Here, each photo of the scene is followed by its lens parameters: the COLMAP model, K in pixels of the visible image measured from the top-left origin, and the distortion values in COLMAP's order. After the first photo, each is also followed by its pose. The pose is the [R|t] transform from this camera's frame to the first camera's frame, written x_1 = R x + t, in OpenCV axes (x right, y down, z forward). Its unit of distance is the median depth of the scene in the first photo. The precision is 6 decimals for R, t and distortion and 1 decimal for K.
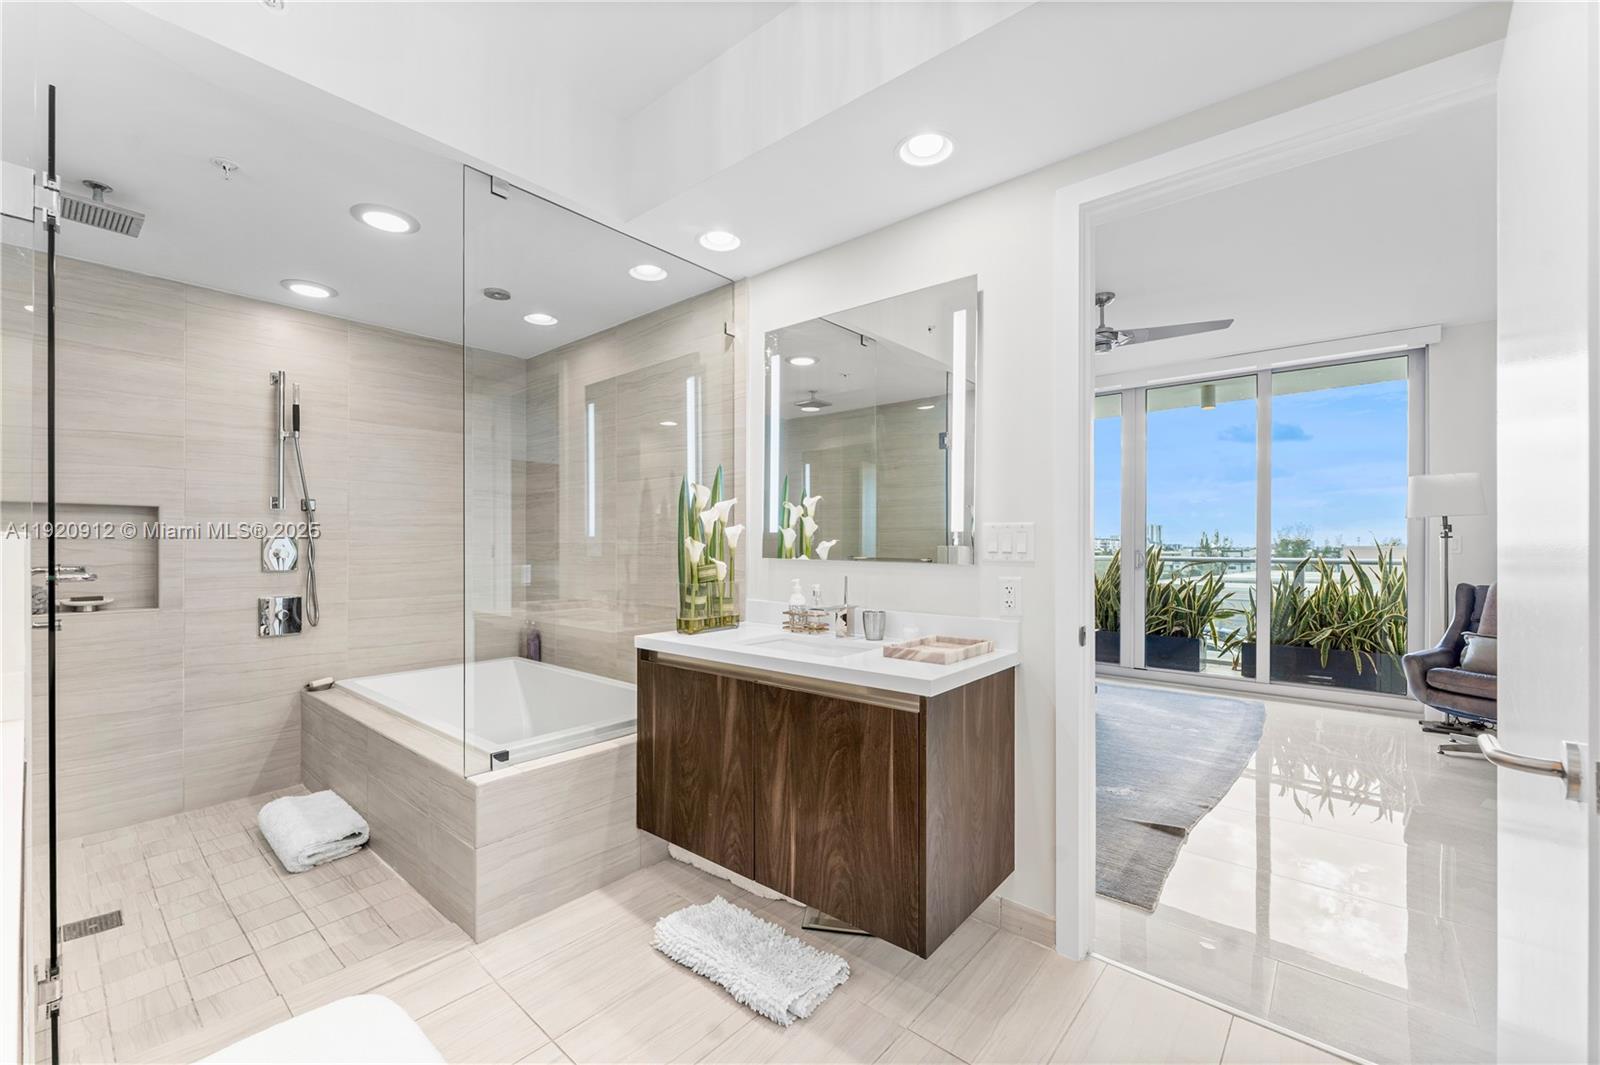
lens RADIAL K [[656.2, 0, 790.8], [0, 656.2, 542.6], [0, 0, 1]] dist [0.000686, 0.001038]
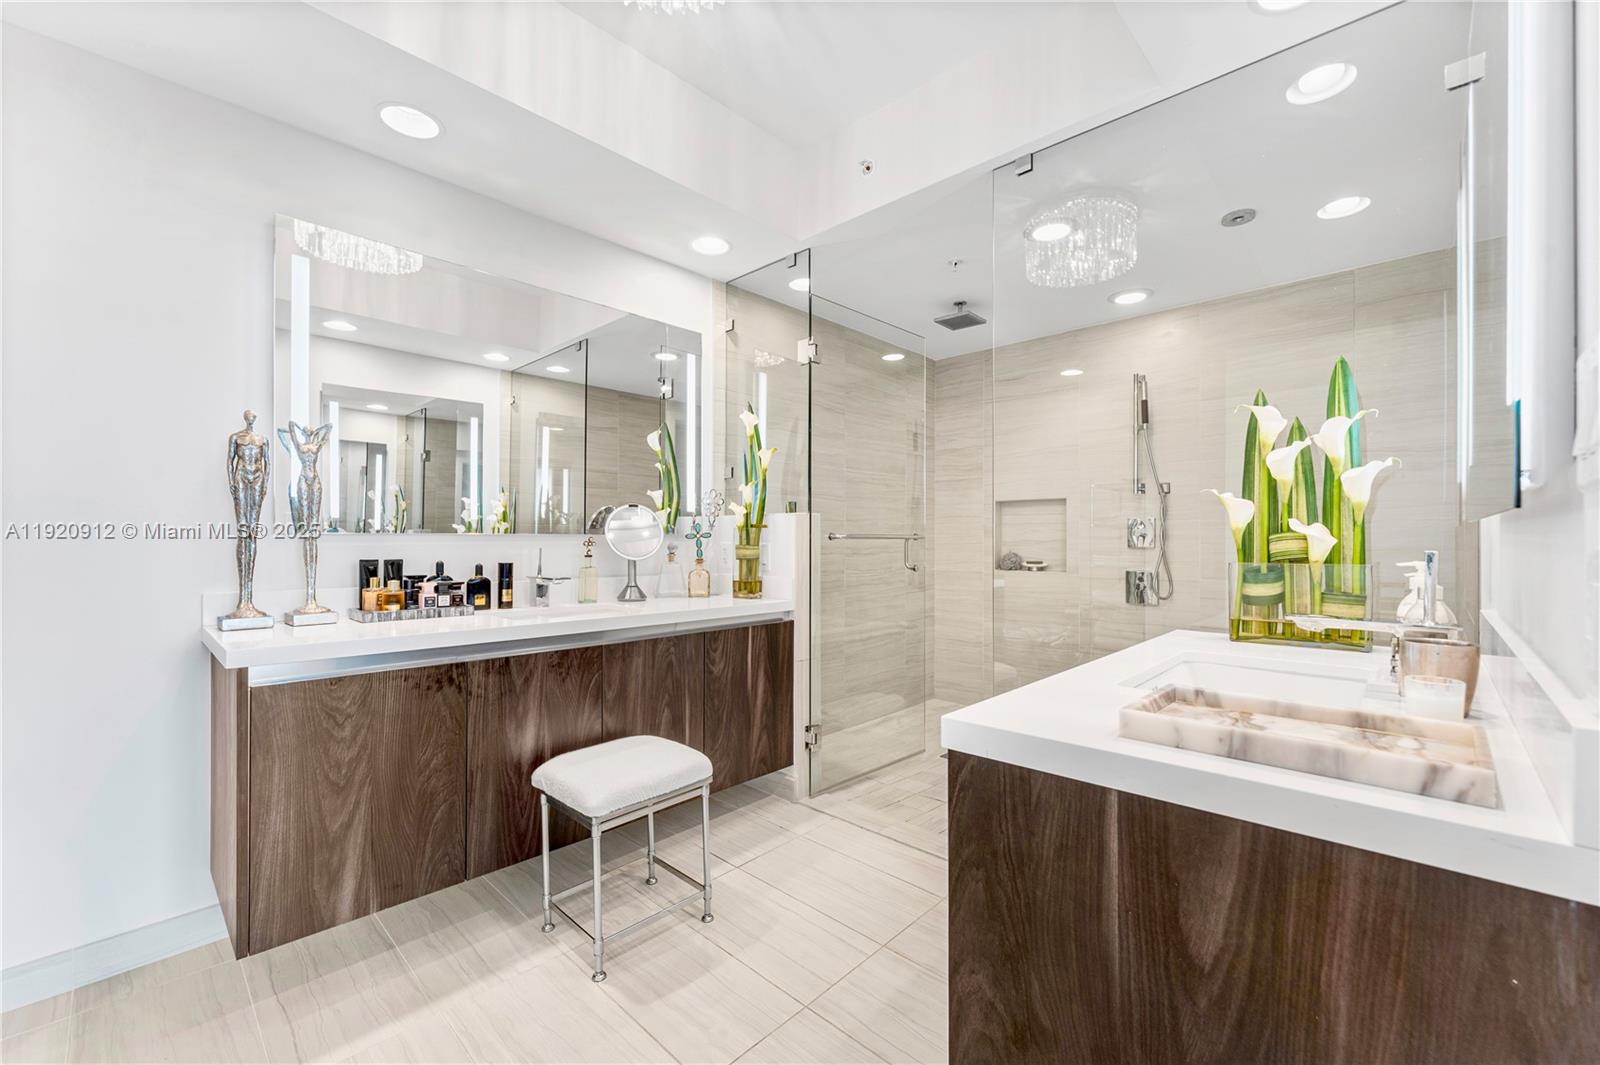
lens RADIAL K [[656.2, 0, 799.4], [0, 656.2, 539.7], [0, 0, 1]] dist [0.000686, 0.001038]
pose [[-0.053604, -0.002355, -0.998560, 0.446714], [0.000933, 0.999997, -0.002409, 0.035358], [0.998562, -0.001060, -0.053601, 0.522935]]
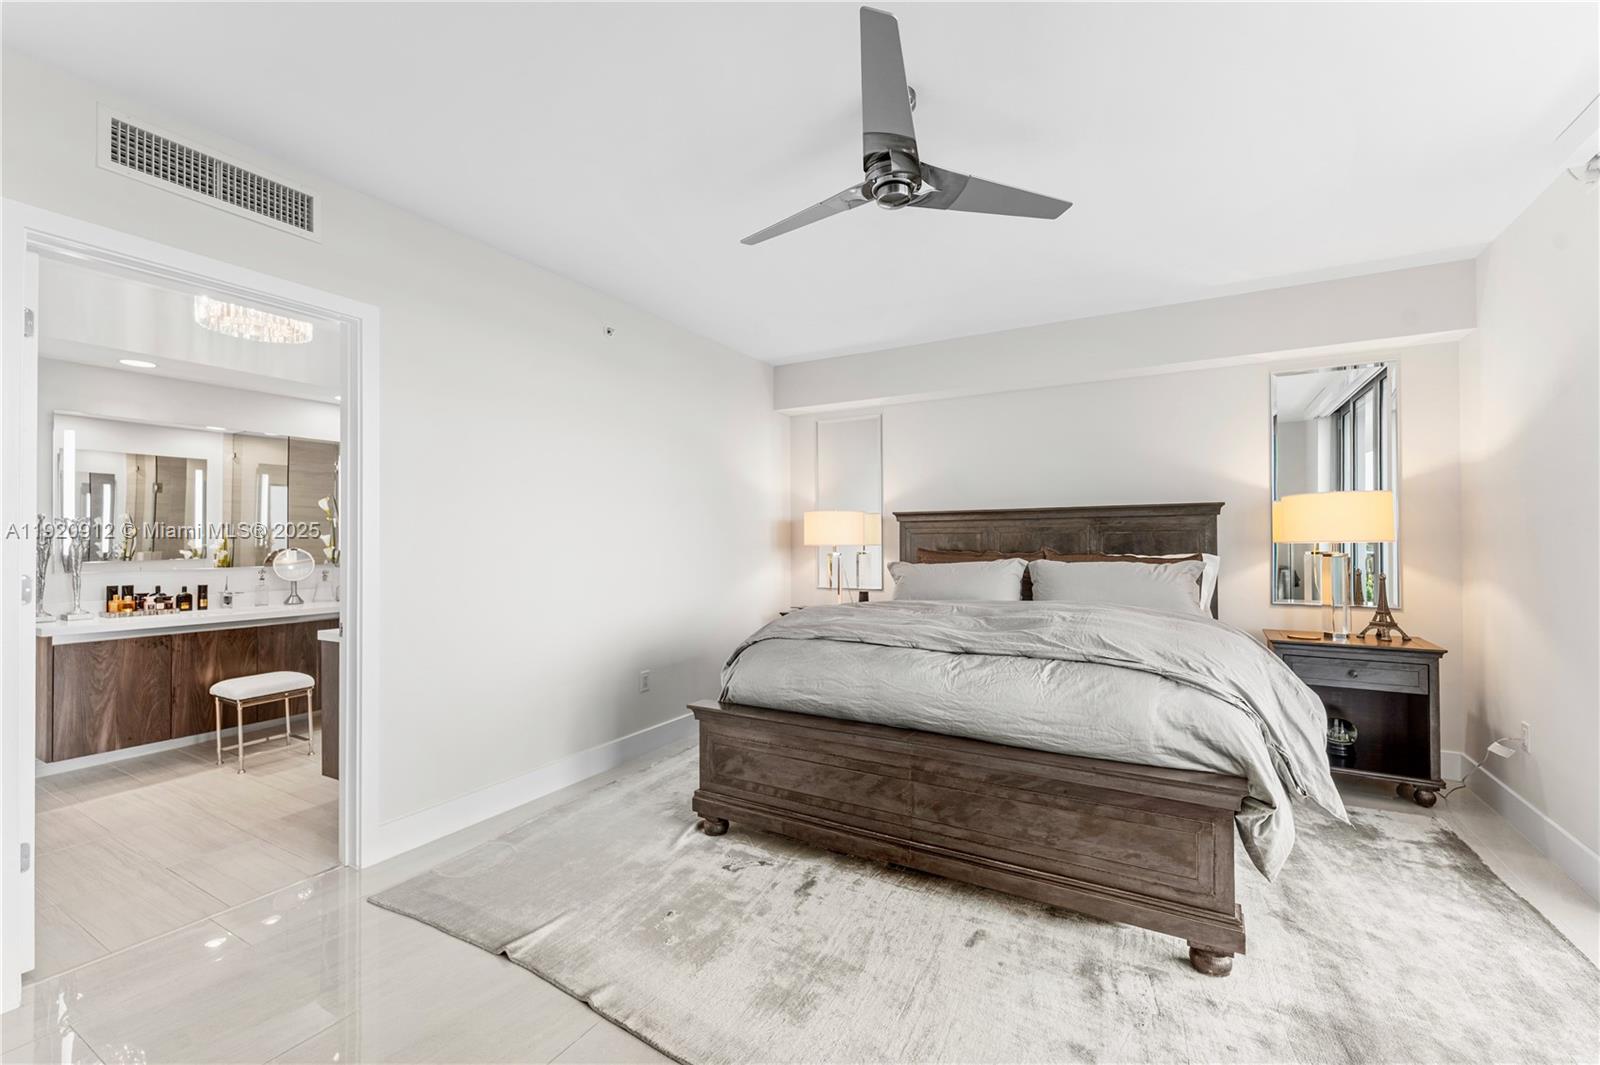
lens RADIAL K [[656.2, 0, 785.1], [0, 656.2, 537.2], [0, 0, 1]] dist [0.000686, 0.001038]
pose [[0.184200, -0.009014, -0.982847, 1.340612], [0.009573, 0.999927, -0.007376, -0.021389], [0.982842, -0.008050, 0.184273, 1.127498]]
